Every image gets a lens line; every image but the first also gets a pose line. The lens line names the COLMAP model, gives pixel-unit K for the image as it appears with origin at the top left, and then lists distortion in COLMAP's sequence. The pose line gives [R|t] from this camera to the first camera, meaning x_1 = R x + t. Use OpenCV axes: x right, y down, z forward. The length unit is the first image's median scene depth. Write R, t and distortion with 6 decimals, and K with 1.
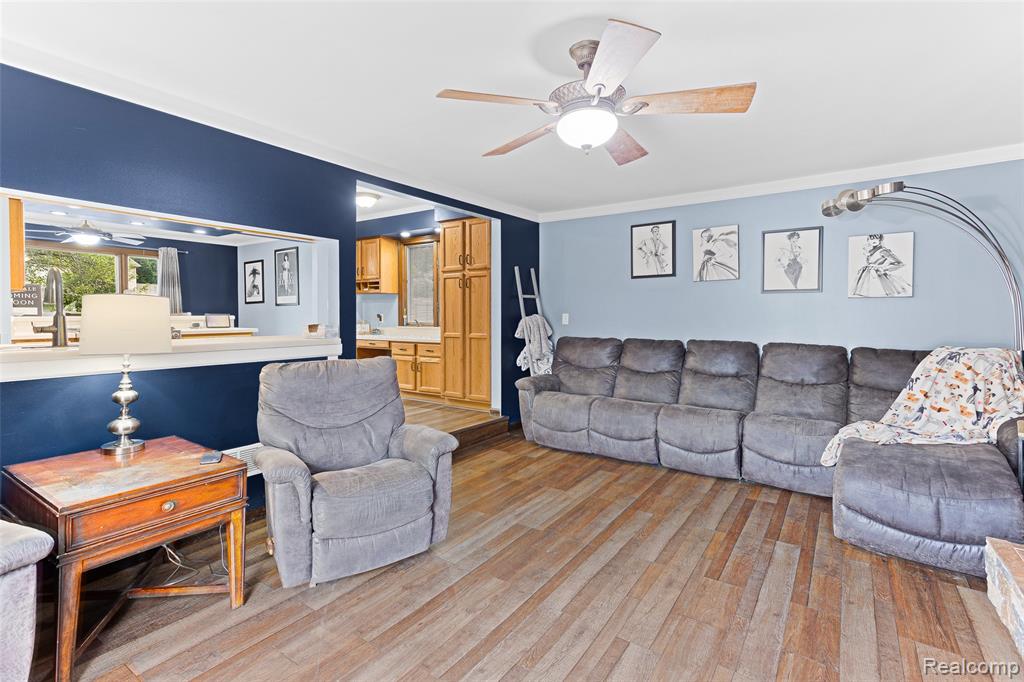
lens RADIAL K [[491.3, 0, 511.9], [0, 491.3, 316.9], [0, 0, 1]] dist [0.025029, 0.000340]
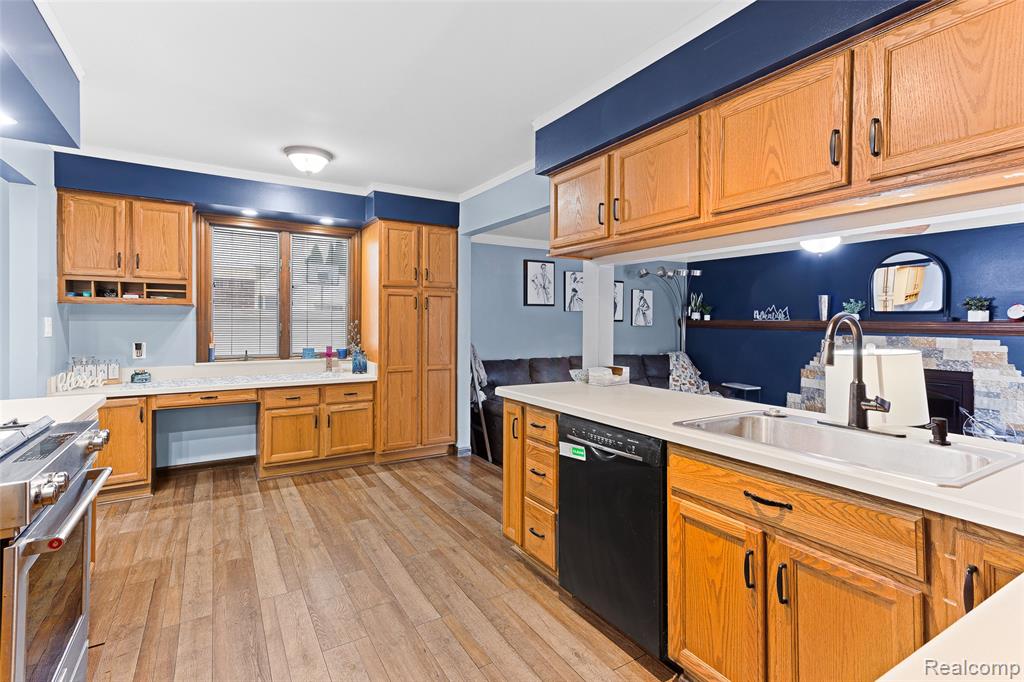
lens RADIAL K [[491.3, 0, 511.9], [0, 491.3, 316.9], [0, 0, 1]] dist [0.025029, 0.000340]
pose [[0.403888, 0.012467, 0.914724, -0.819141], [-0.002259, 0.999918, -0.012631, -0.037254], [-0.914806, 0.003035, 0.403883, 0.565391]]
